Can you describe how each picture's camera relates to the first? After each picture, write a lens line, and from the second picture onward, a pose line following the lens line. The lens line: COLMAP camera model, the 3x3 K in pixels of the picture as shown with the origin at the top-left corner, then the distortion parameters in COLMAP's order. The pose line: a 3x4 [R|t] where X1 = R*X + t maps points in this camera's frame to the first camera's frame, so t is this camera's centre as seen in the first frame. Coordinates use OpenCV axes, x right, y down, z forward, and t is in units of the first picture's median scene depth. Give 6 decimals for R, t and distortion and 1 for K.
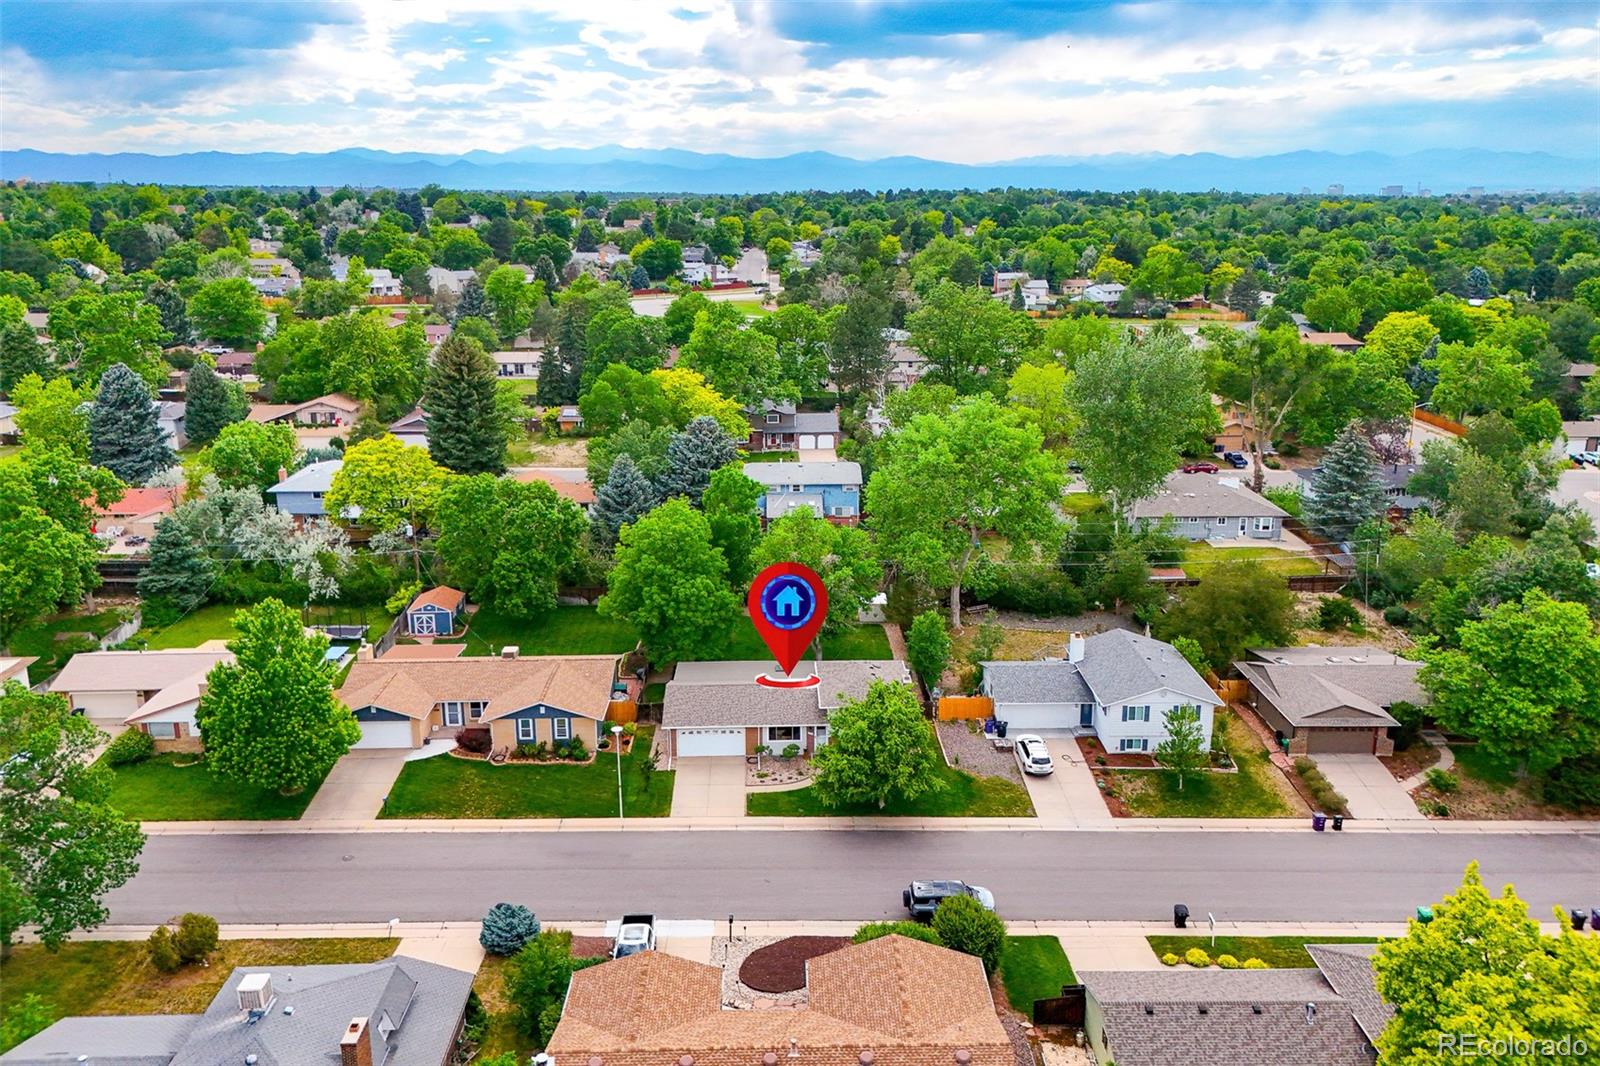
lens RADIAL K [[1129.2, 0, 800.0], [0, 1129.2, 533.0], [0, 0, 1]] dist [0.098274, 0.000261]
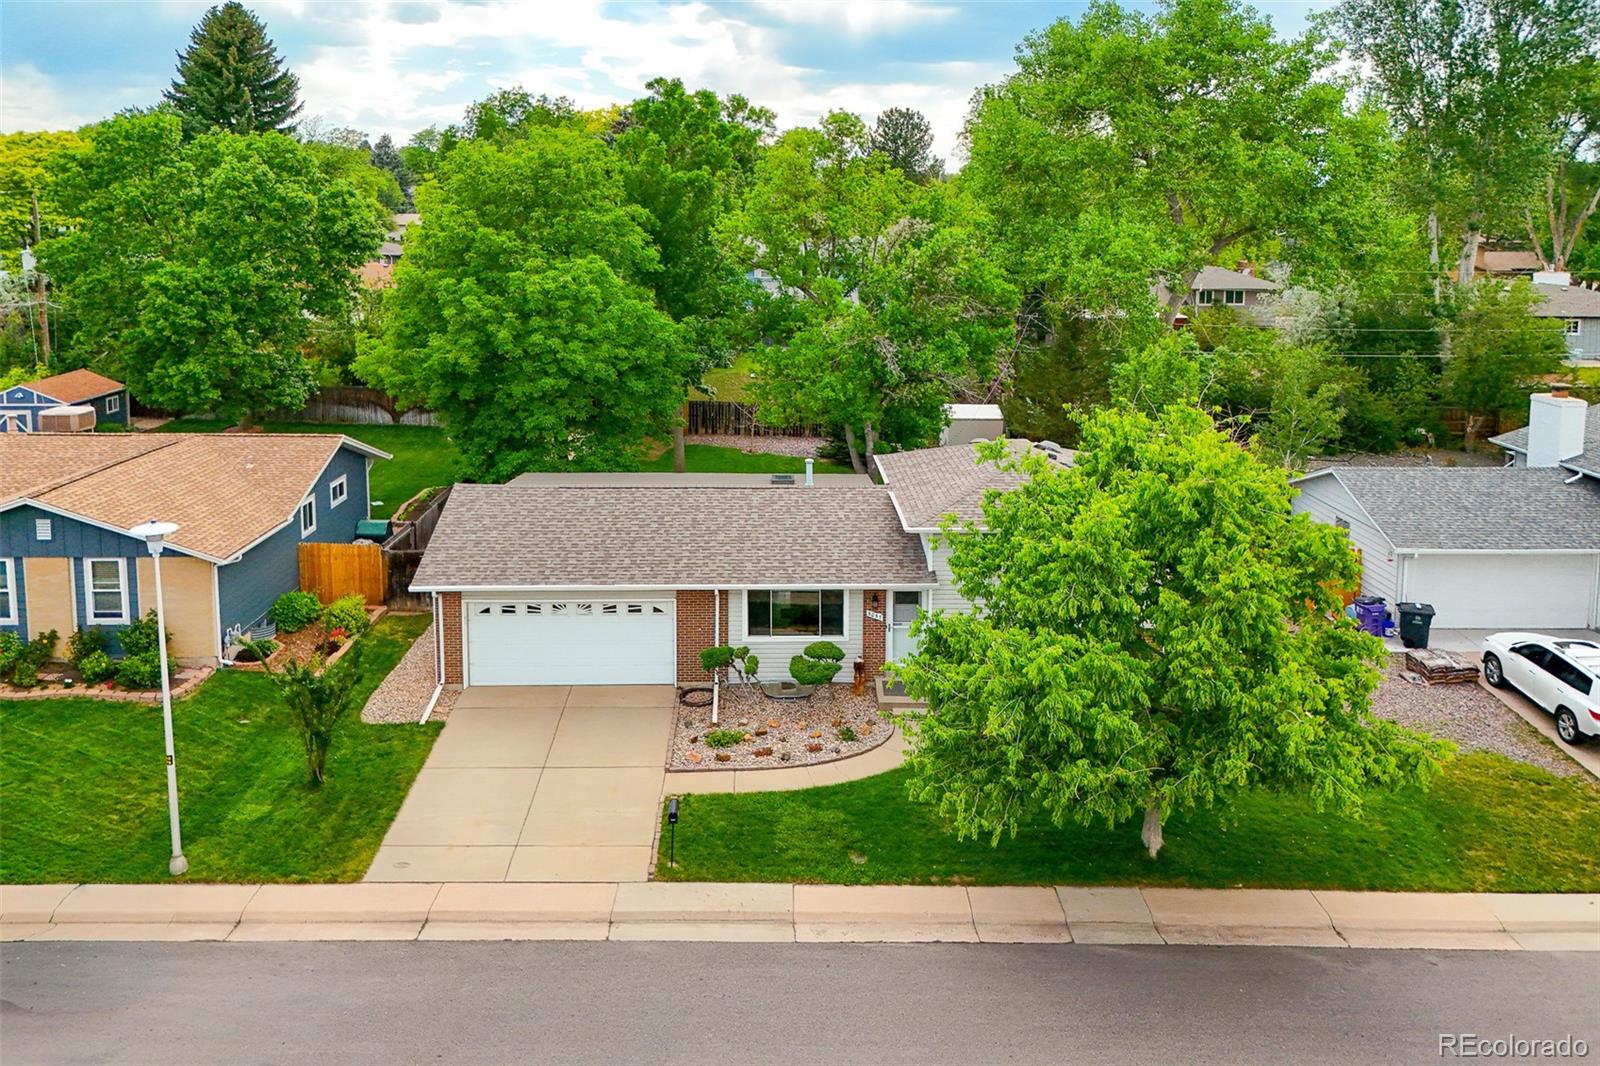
lens RADIAL K [[1228.3, 0, 791.2], [0, 1228.3, 364.0], [0, 0, 1]] dist [0.030998, -0.000855]
pose [[0.999967, 0.005509, -0.005902, -0.013369], [-0.006310, 0.989297, -0.145777, 0.158541], [0.005035, 0.145809, 0.989300, 0.644363]]
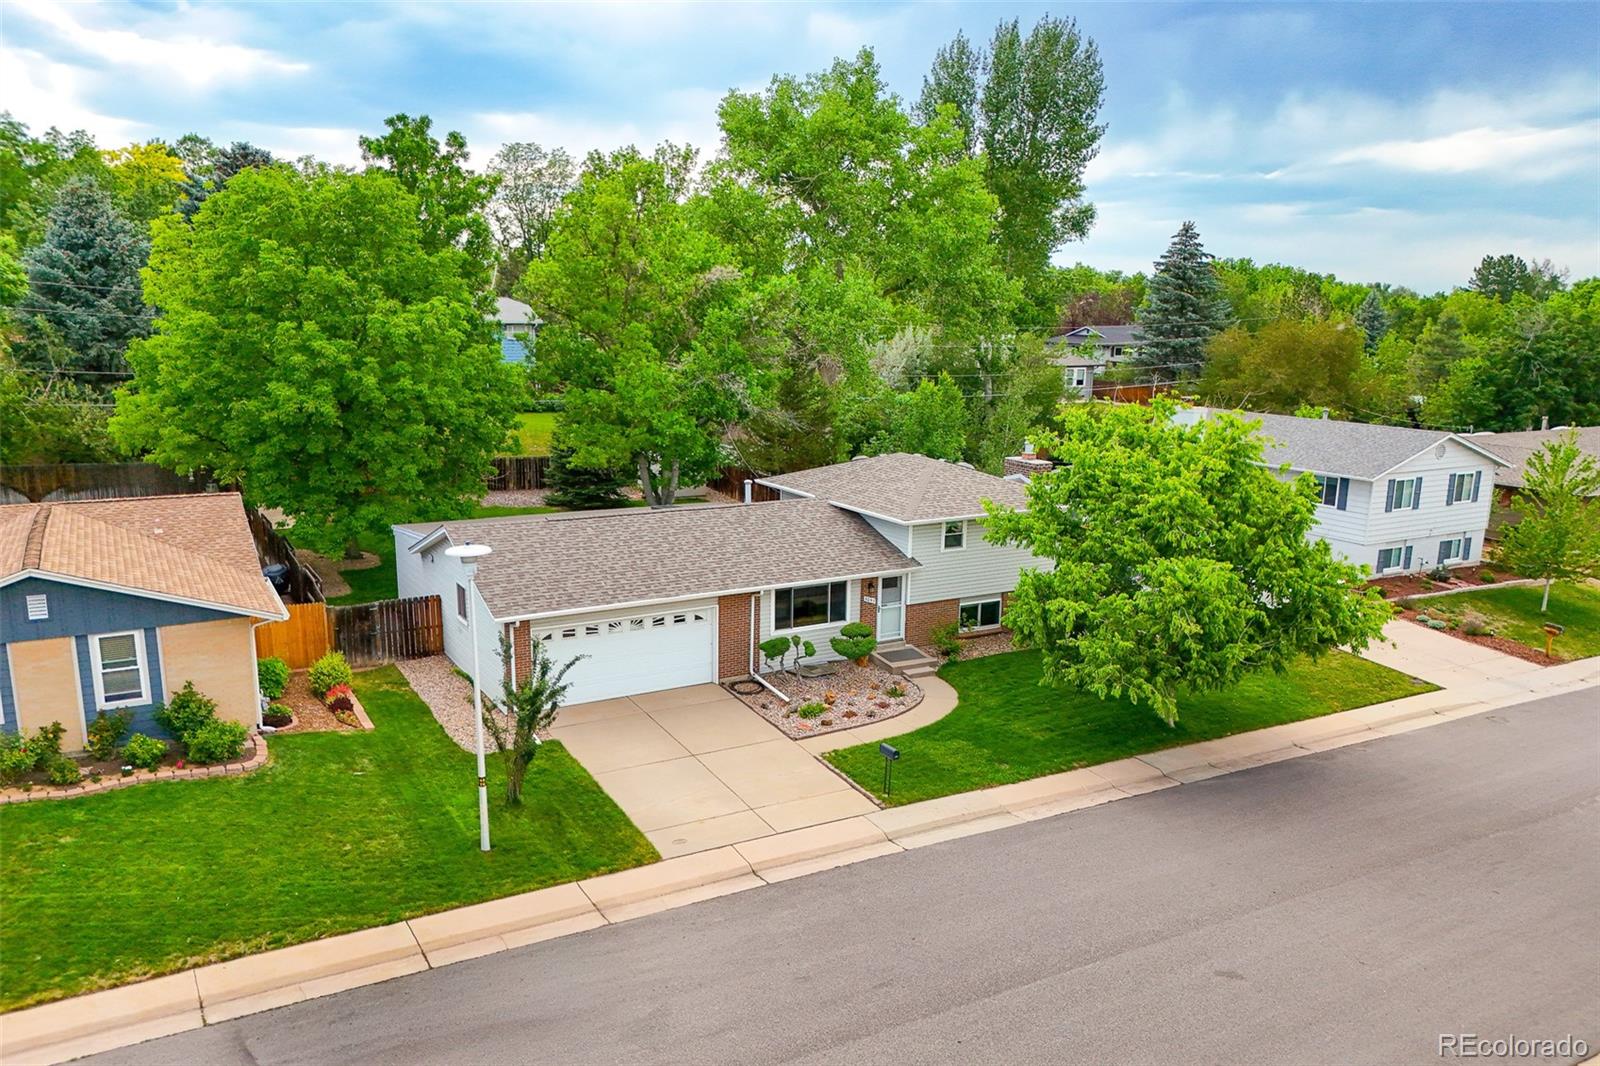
lens RADIAL K [[1191.3, 0, 800.0], [0, 1191.3, 533.0], [0, 0, 1]] dist [0.052623, -0.000724]
pose [[0.884567, -0.081016, 0.459323, -0.196579], [0.110059, 0.993245, -0.036763, 0.168147], [-0.453242, 0.083072, 0.887508, 0.654152]]
